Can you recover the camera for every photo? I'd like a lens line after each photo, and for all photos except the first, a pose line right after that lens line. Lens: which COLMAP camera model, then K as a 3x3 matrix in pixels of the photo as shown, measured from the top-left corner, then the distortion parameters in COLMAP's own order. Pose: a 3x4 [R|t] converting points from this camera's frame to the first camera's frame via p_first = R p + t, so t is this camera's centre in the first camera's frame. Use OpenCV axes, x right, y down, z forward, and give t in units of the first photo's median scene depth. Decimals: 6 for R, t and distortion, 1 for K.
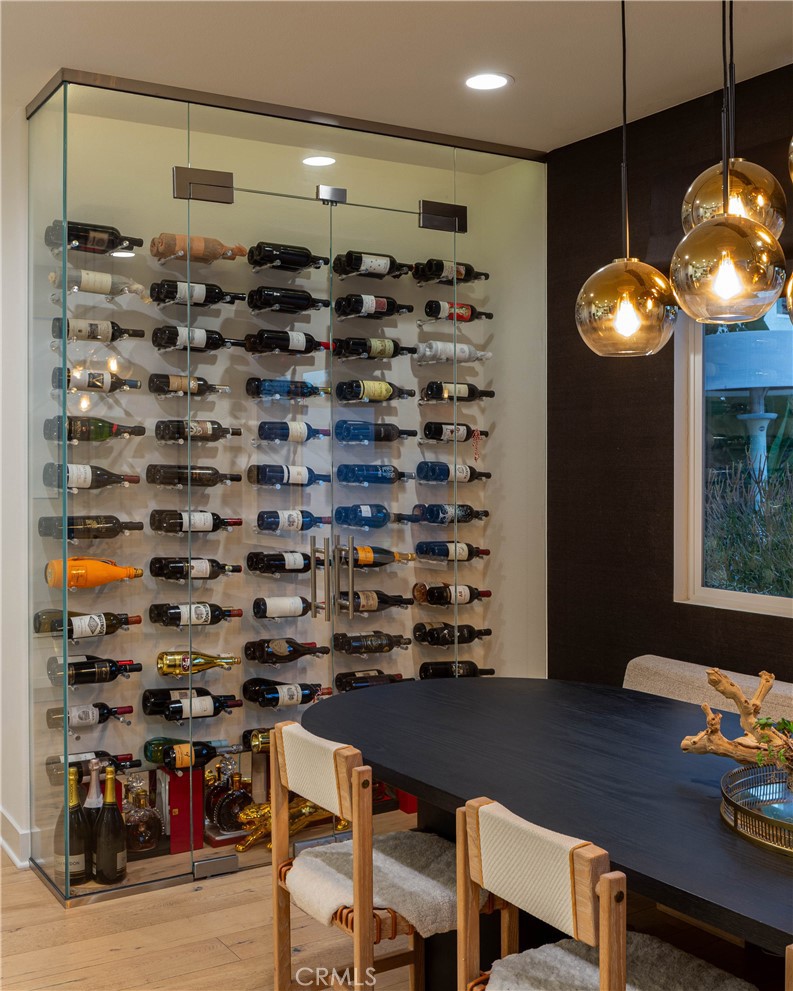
lens RADIAL K [[1148.0, 0, 409.2], [0, 1148.0, 456.3], [0, 0, 1]] dist [-0.026140, 0.000000]
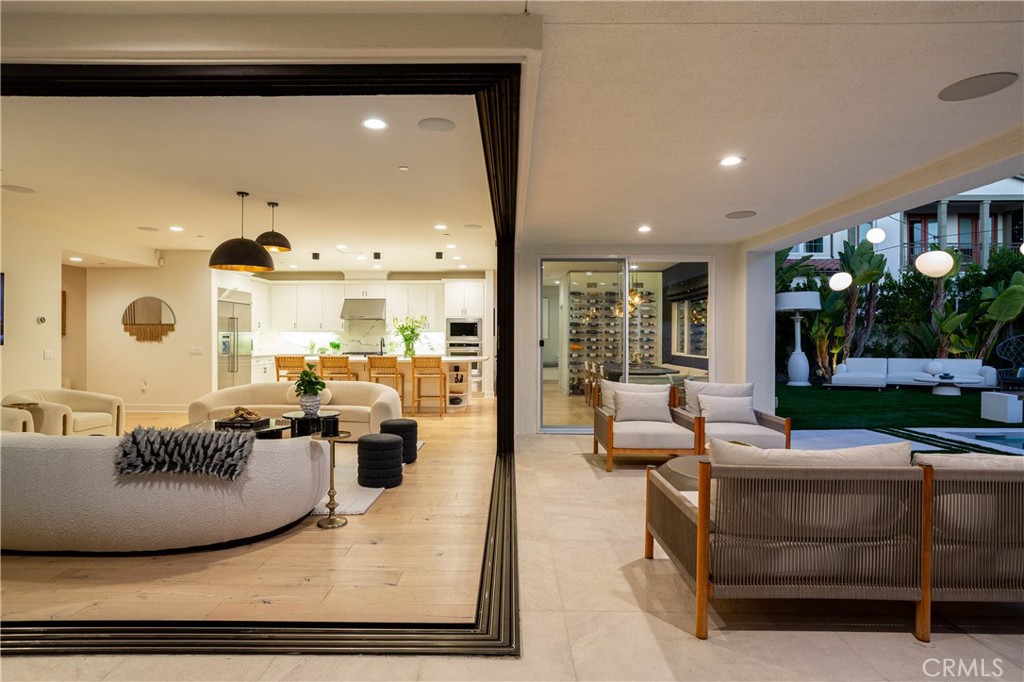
lens RADIAL K [[554.5, 0, 505.1], [0, 554.5, 340.2], [0, 0, 1]] dist [-0.024136, 0.011971]
pose [[0.854383, 0.009183, -0.519563, 0.907230], [-0.003136, 0.999917, 0.012516, 0.024164], [0.519635, -0.009065, 0.854340, -1.678636]]
